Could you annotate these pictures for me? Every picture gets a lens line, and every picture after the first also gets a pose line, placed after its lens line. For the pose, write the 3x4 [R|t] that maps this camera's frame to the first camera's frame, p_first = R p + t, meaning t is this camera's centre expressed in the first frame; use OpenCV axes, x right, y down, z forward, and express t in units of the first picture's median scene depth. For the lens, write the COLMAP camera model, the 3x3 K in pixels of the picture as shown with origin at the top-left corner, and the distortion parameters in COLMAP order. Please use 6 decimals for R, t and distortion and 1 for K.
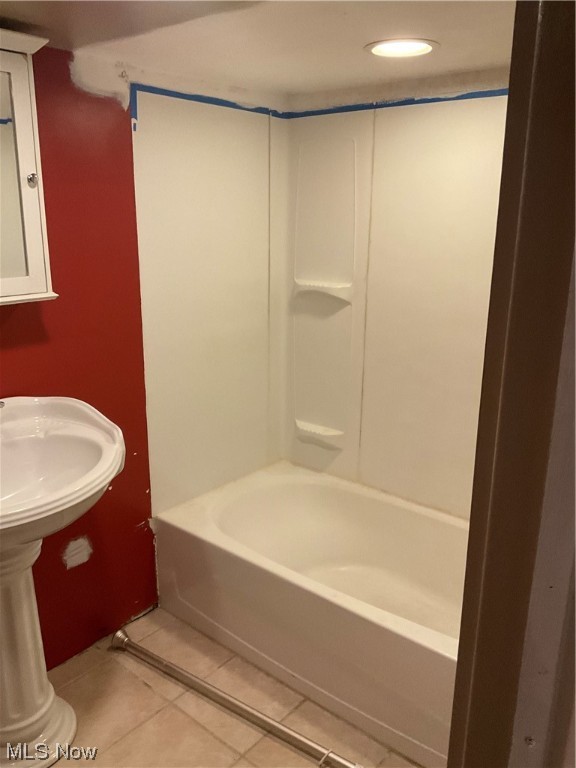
lens RADIAL K [[635.3, 0, 288.0], [0, 635.3, 384.0], [0, 0, 1]] dist [0.066684, -0.113932]
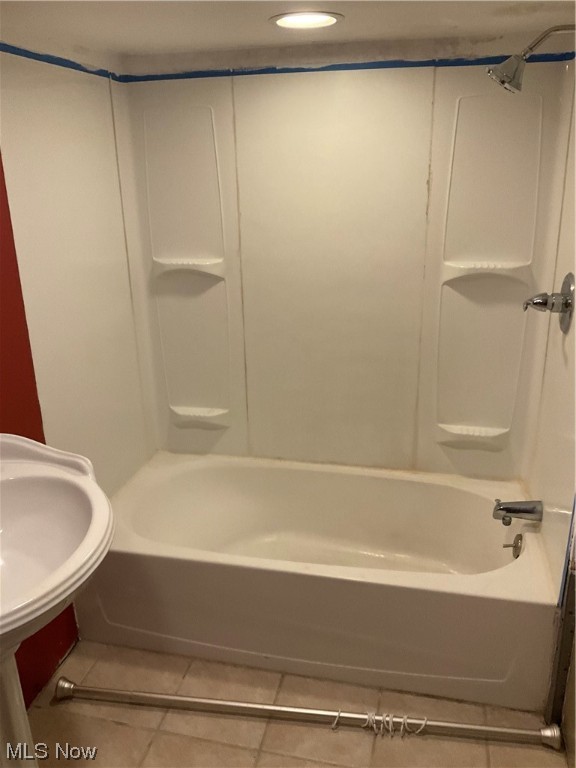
lens RADIAL K [[635.3, 0, 288.0], [0, 635.3, 384.0], [0, 0, 1]] dist [0.066684, -0.113932]
pose [[0.892621, -0.174333, 0.415736, -0.283931], [0.147080, 0.984359, 0.096982, -0.055705], [-0.426141, -0.025421, 0.904300, 0.081031]]
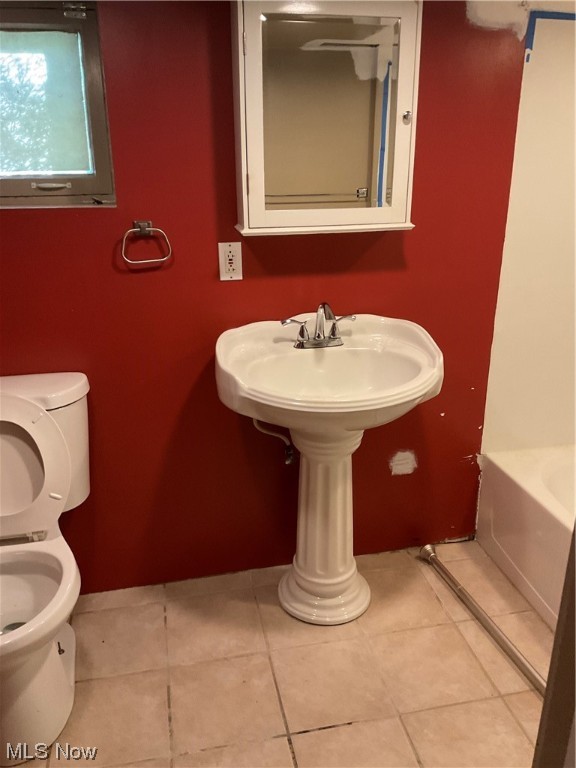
lens RADIAL K [[635.3, 0, 288.0], [0, 635.3, 384.0], [0, 0, 1]] dist [0.066684, -0.113932]
pose [[0.782546, 0.196146, -0.590888, 0.137383], [-0.149379, 0.980506, 0.127649, 0.015512], [0.604407, -0.011625, 0.796591, -0.002676]]
